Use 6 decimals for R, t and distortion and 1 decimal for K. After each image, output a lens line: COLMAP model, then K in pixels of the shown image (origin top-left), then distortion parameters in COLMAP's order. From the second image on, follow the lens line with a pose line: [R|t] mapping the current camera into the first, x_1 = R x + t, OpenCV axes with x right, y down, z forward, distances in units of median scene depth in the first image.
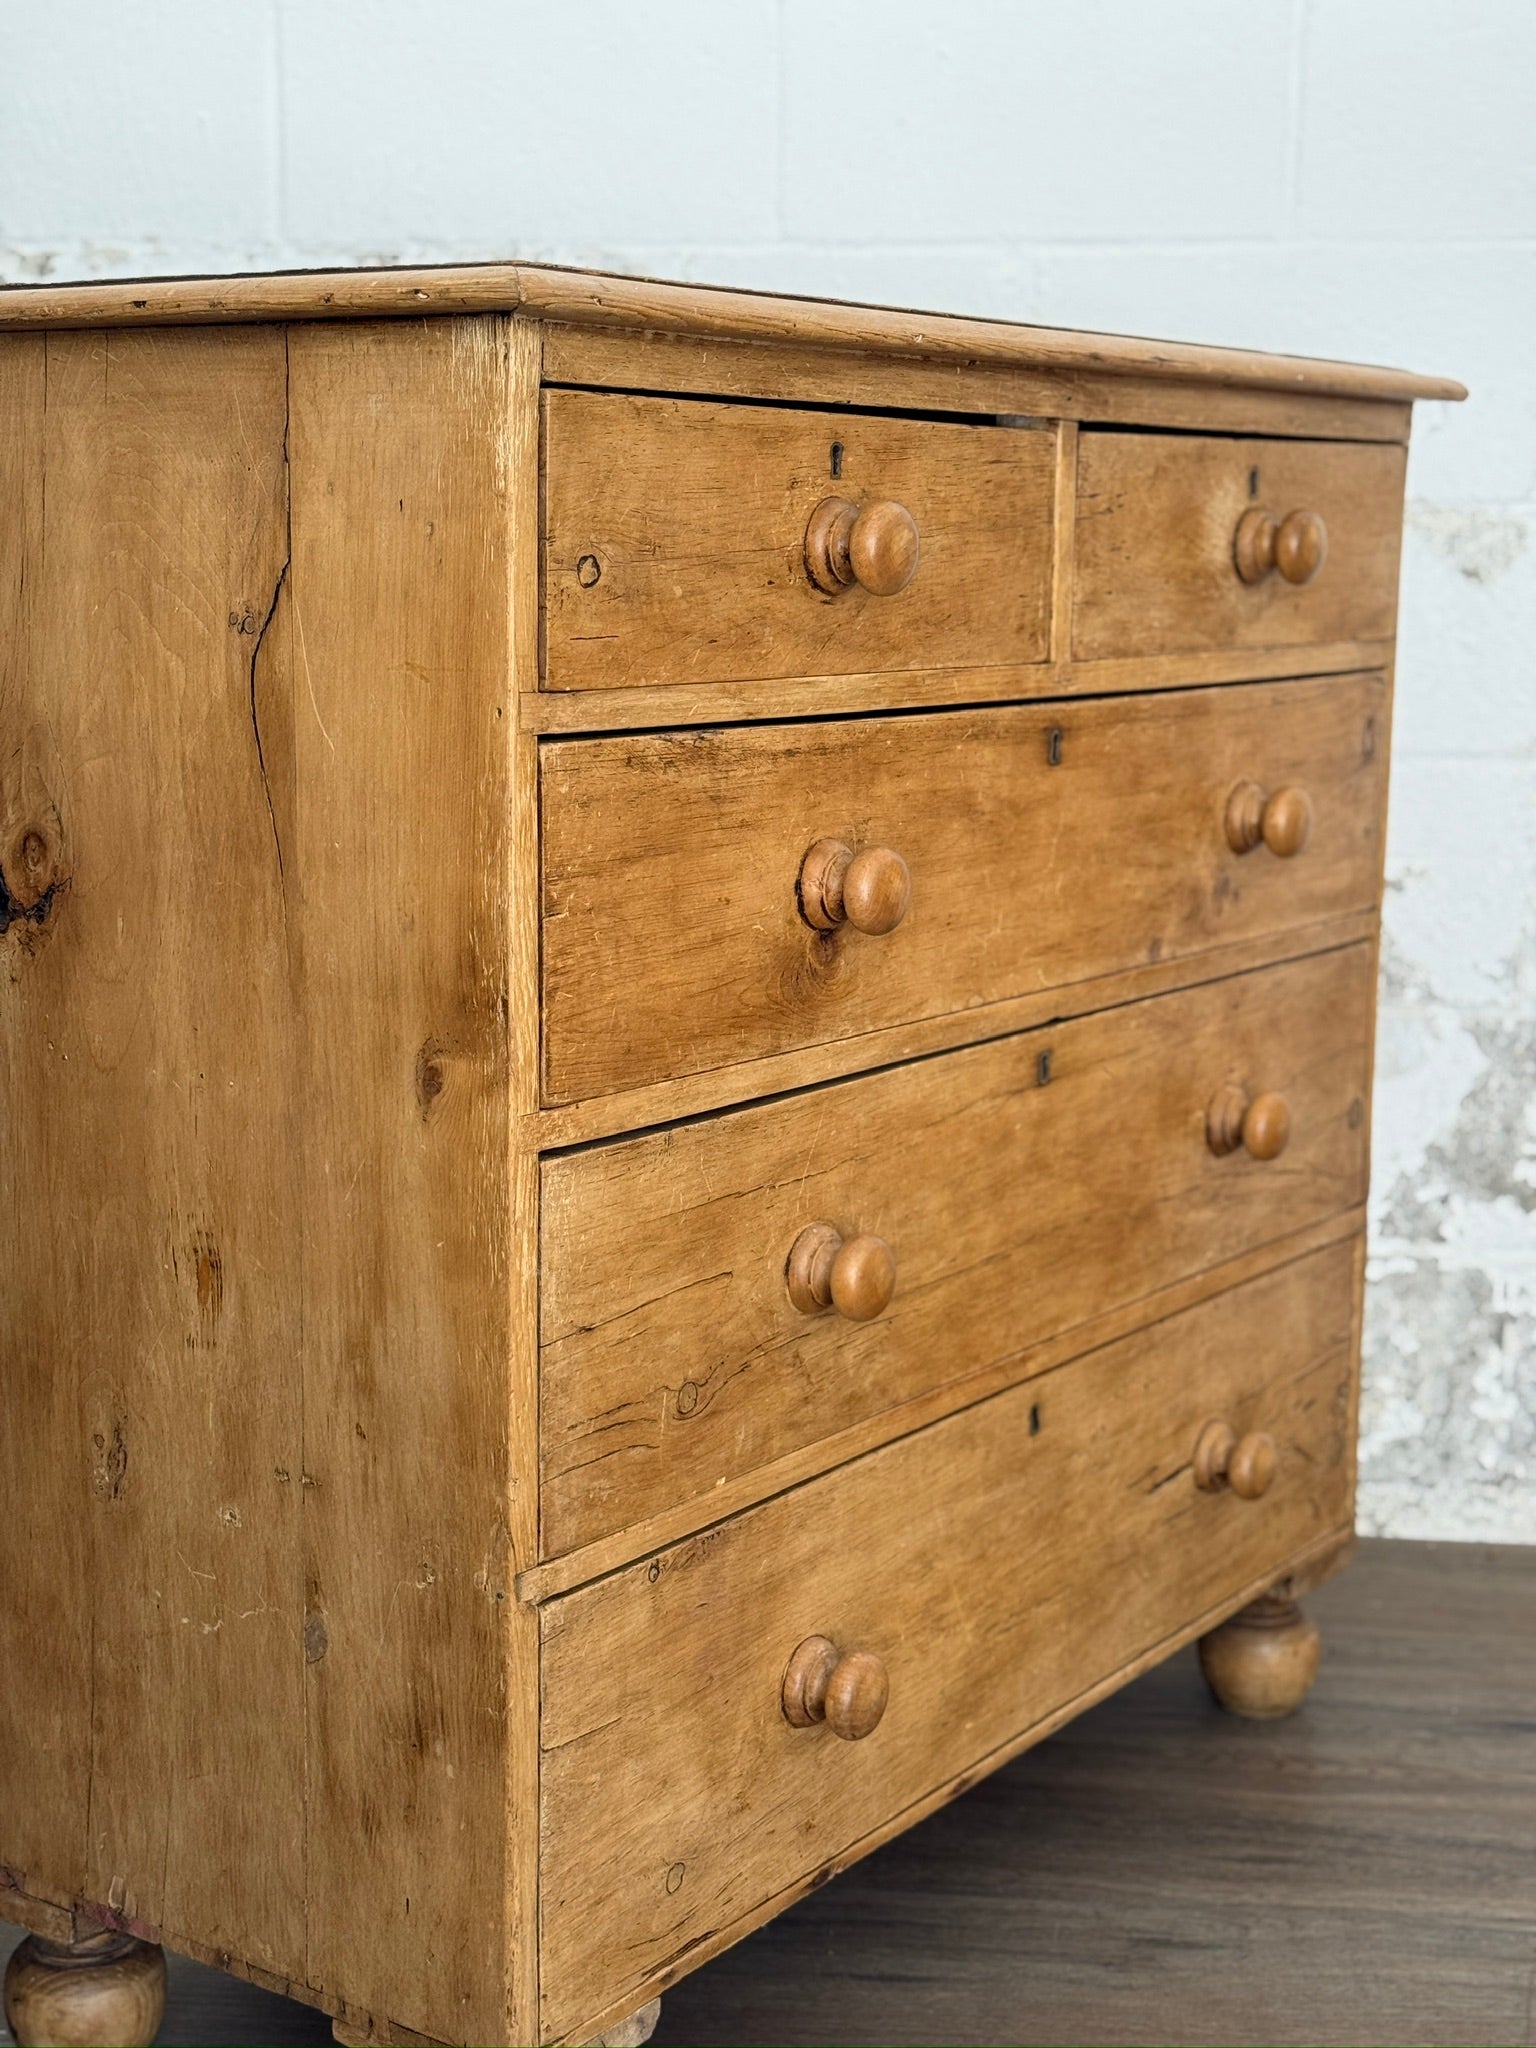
lens RADIAL K [[2874.2, 0, 769.2], [0, 2874.2, 1017.5], [0, 0, 1]] dist [0.218758, -0.541305]
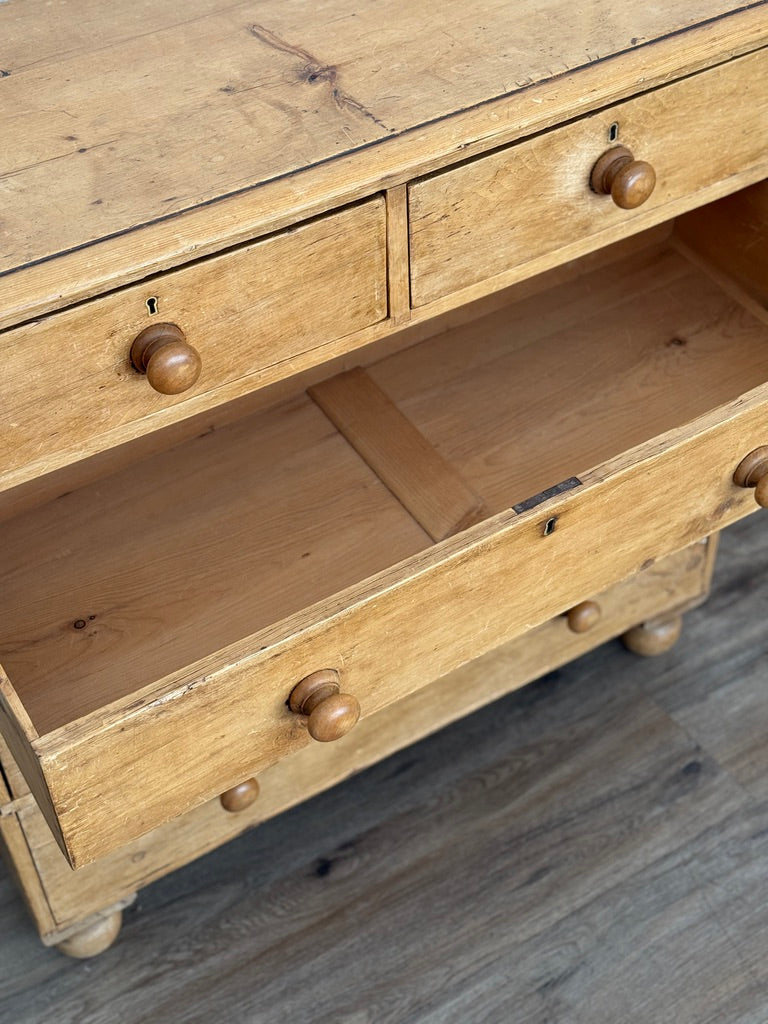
lens RADIAL K [[1437.1, 0, 384.6], [0, 1437.1, 508.8], [0, 0, 1]] dist [0.218758, -0.541305]
pose [[0.919458, 0.241800, -0.310047, 0.390334], [-0.019599, 0.815753, 0.578069, -0.528265], [0.392699, -0.525433, 0.754790, 0.346280]]
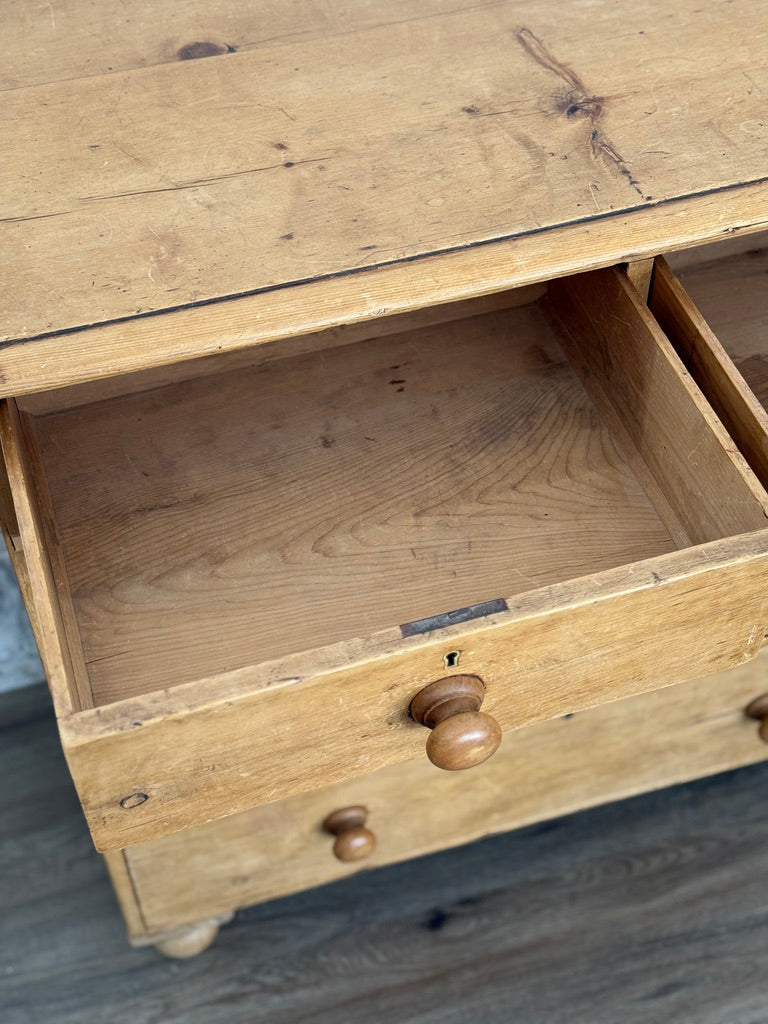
lens RADIAL K [[1437.1, 0, 384.6], [0, 1437.1, 508.8], [0, 0, 1]] dist [0.218758, -0.541305]
pose [[0.792687, 0.439475, -0.422504, 0.346006], [-0.075868, 0.758778, 0.646915, -0.549479], [0.604890, -0.480747, 0.634816, 0.490802]]
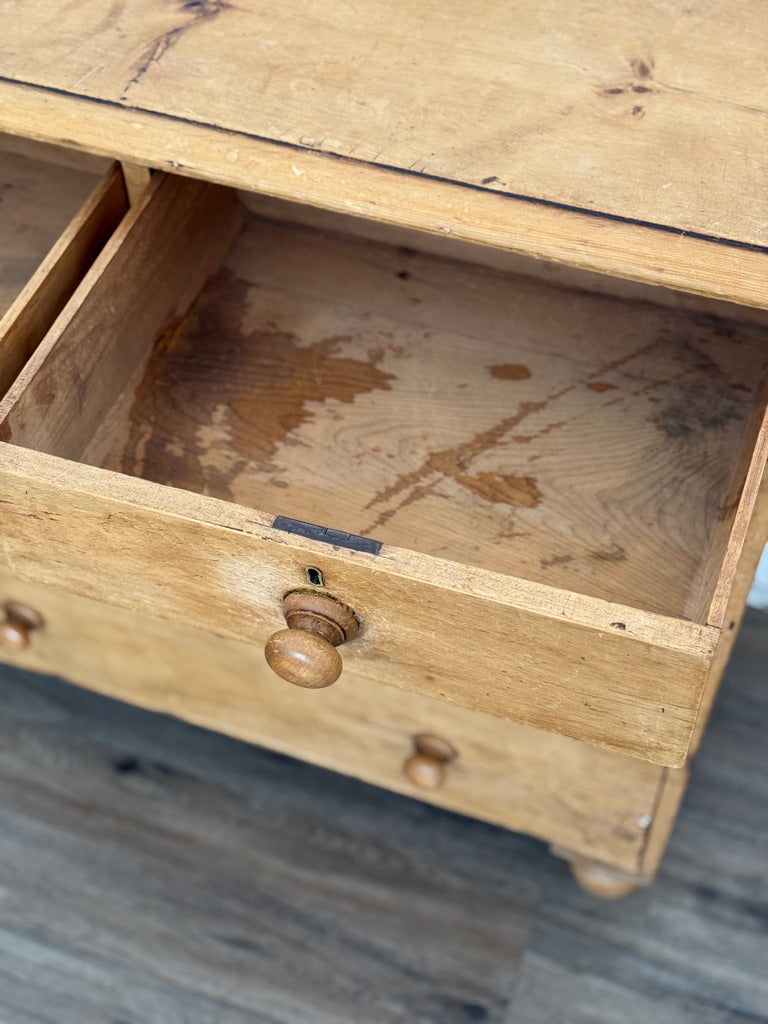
lens RADIAL K [[1437.1, 0, 384.6], [0, 1437.1, 508.8], [0, 0, 1]] dist [0.218758, -0.541305]
pose [[0.256701, 0.744429, -0.616384, 0.647377], [-0.147055, 0.660414, 0.736362, -0.604613], [0.955238, -0.098383, 0.279001, 0.950978]]
